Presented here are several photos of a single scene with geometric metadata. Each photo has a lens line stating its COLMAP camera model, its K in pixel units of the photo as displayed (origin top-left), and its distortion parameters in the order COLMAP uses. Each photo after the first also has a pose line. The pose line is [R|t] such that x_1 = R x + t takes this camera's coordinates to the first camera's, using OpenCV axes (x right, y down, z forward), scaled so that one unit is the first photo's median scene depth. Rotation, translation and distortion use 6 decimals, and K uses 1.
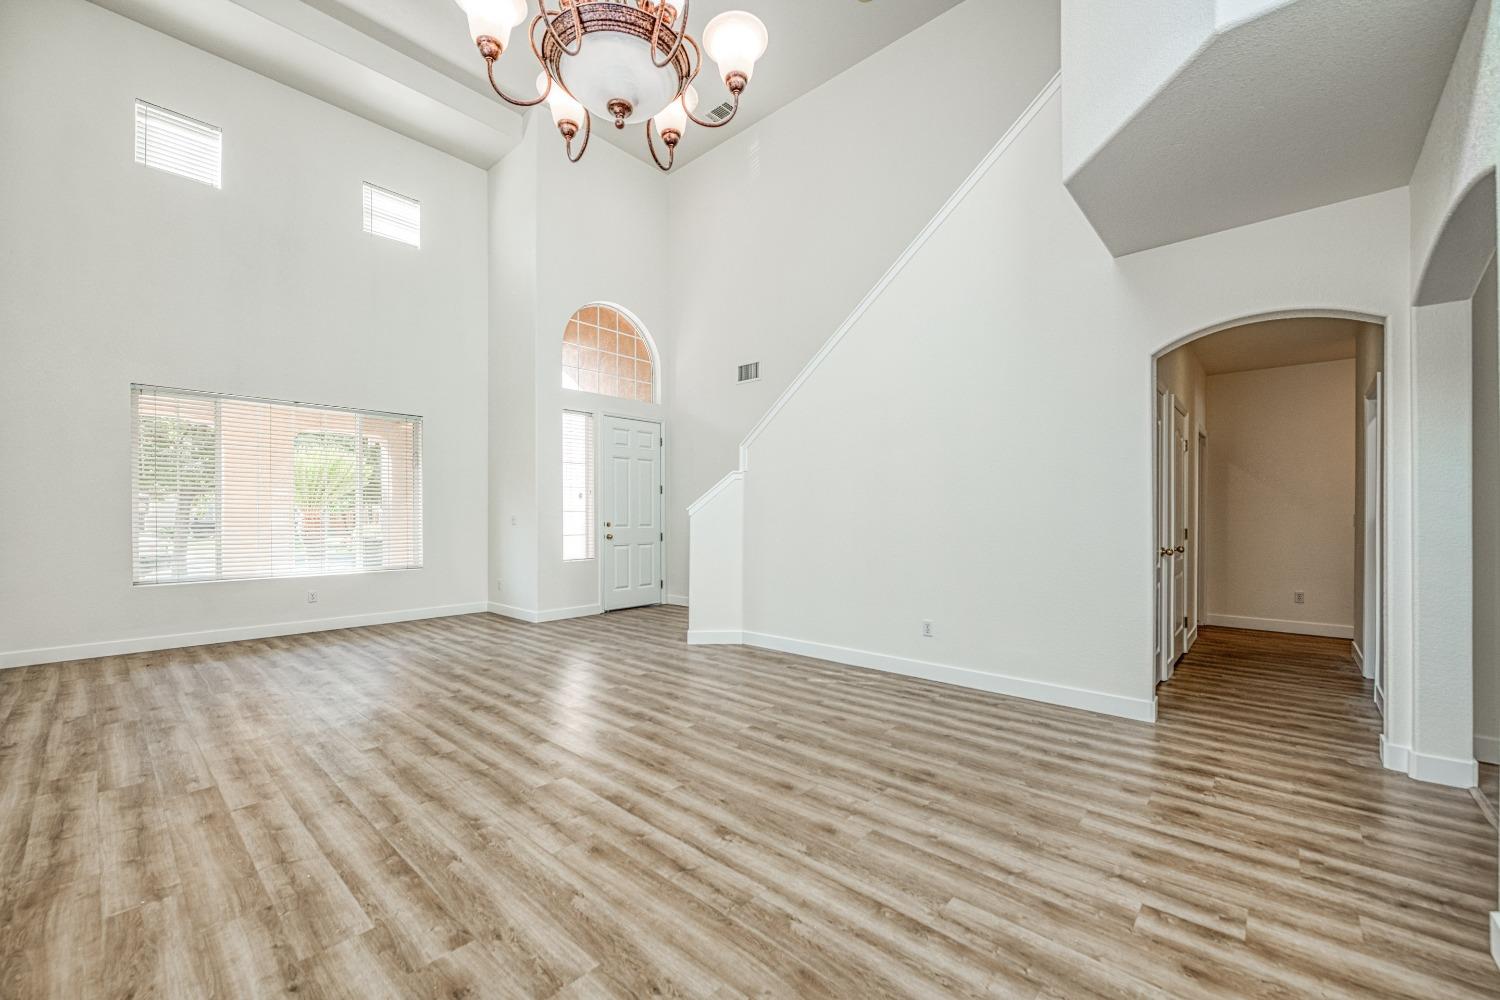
lens RADIAL K [[600.8, 0, 743.5], [0, 600.8, 517.7], [0, 0, 1]] dist [-0.002714, -0.000670]
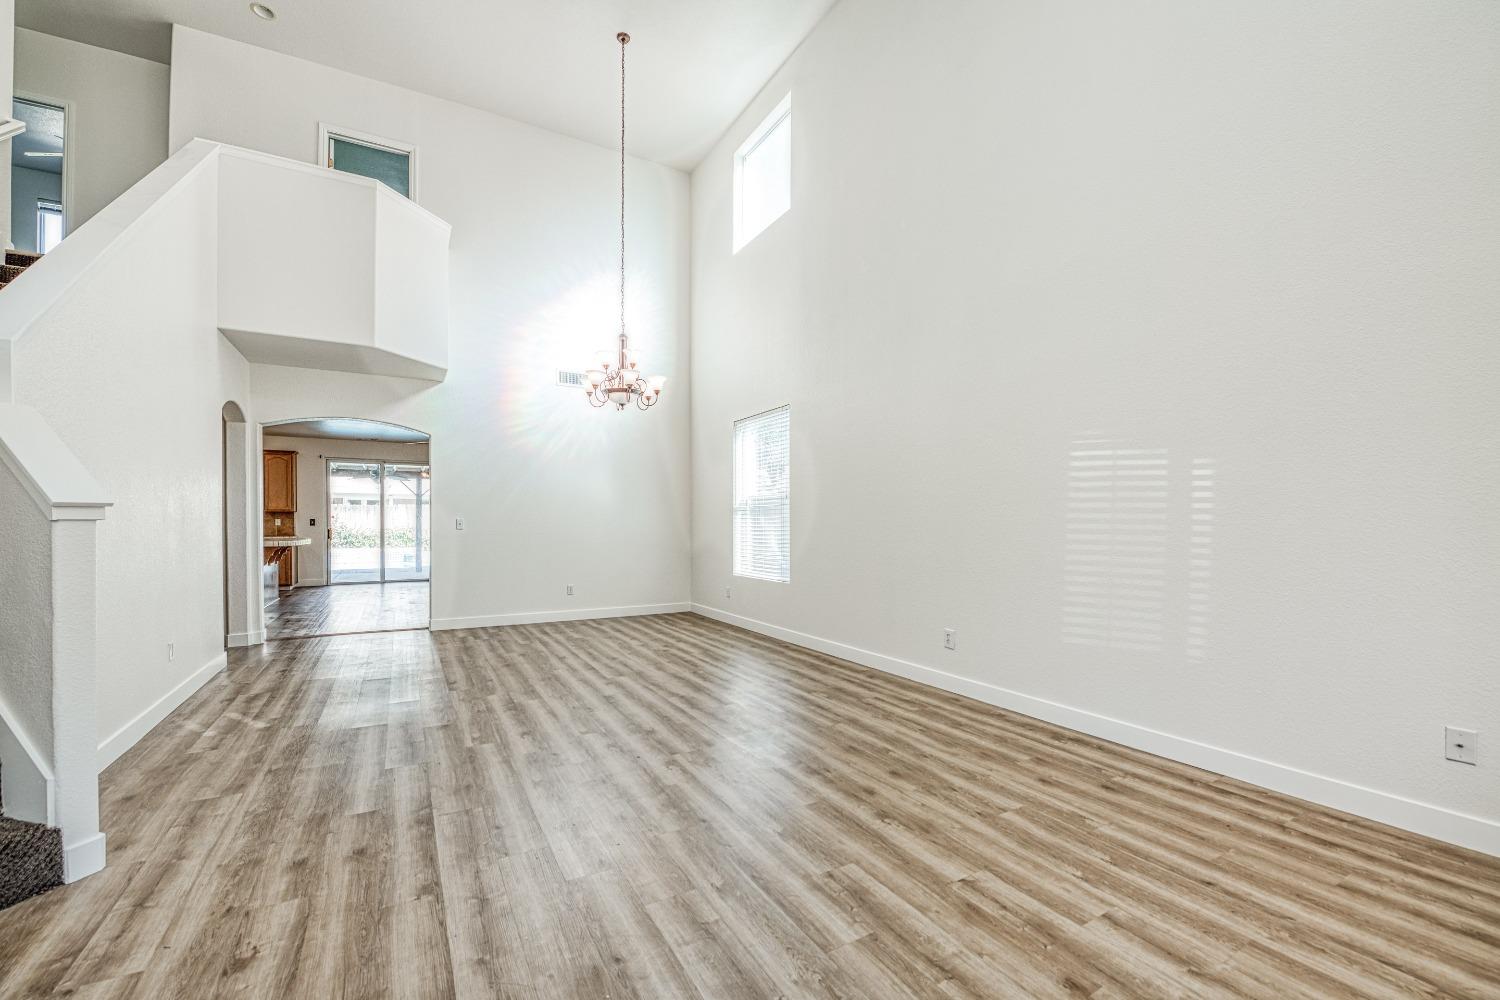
lens RADIAL K [[603.4, 0, 738.6], [0, 603.4, 526.6], [0, 0, 1]] dist [-0.020087, -0.000603]
pose [[-0.949561, -0.002557, 0.313571, -1.084727], [0.000892, 0.999941, 0.010855, -0.004157], [-0.313580, 0.010587, -0.949503, 2.300645]]
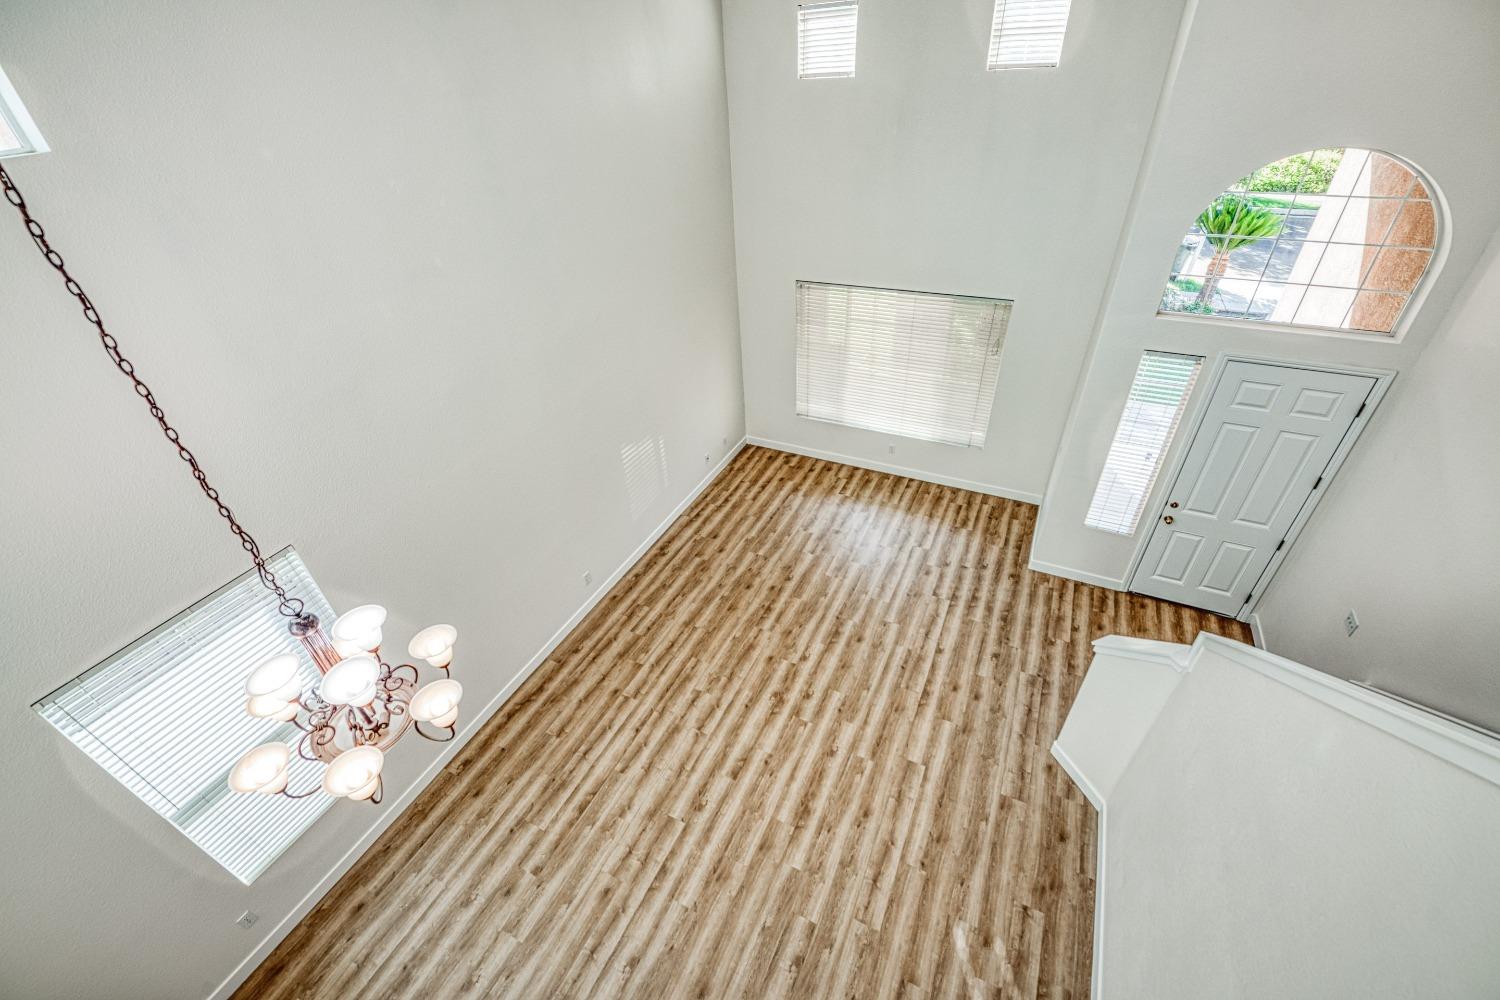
lens RADIAL K [[603.8, 0, 742.5], [0, 603.8, 497.6], [0, 0, 1]] dist [-0.014569, -0.000217]
pose [[0.268532, 0.550116, -0.790736, 0.488050], [0.053775, 0.811045, 0.582507, -1.099836], [0.961769, -0.198943, 0.188209, 0.950762]]
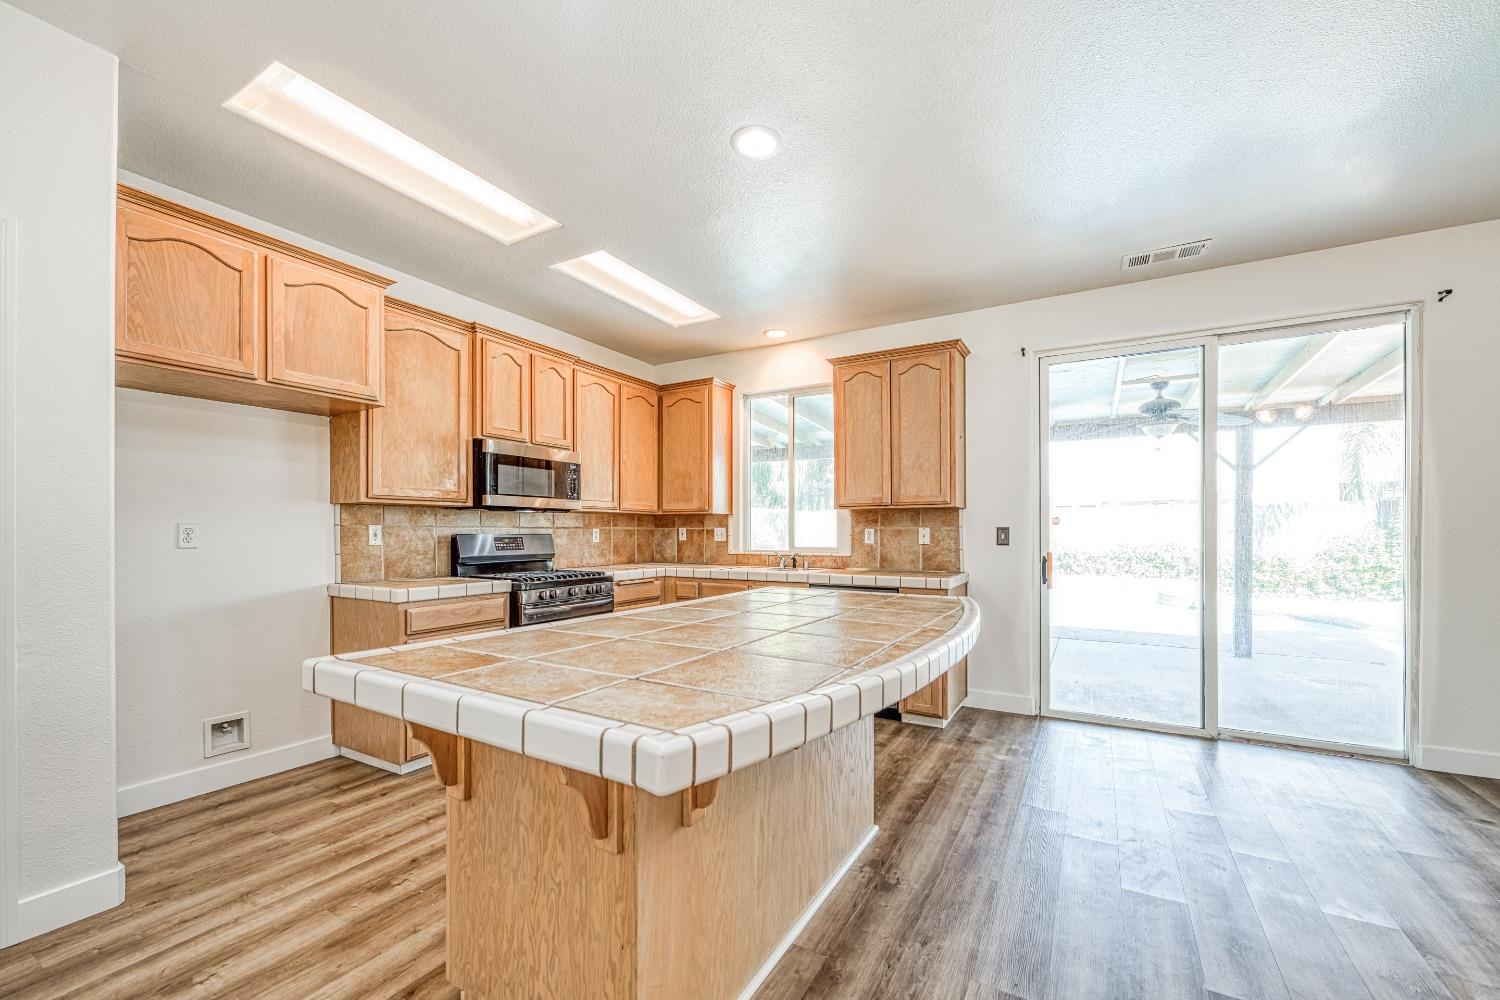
lens RADIAL K [[608.8, 0, 746.1], [0, 608.8, 531.8], [0, 0, 1]] dist [-0.000518, -0.000165]
pose [[-0.212665, -0.001692, 0.977124, 1.400390], [0.002929, 0.999993, 0.002369, -0.009244], [-0.977121, 0.003365, -0.212658, 0.445593]]
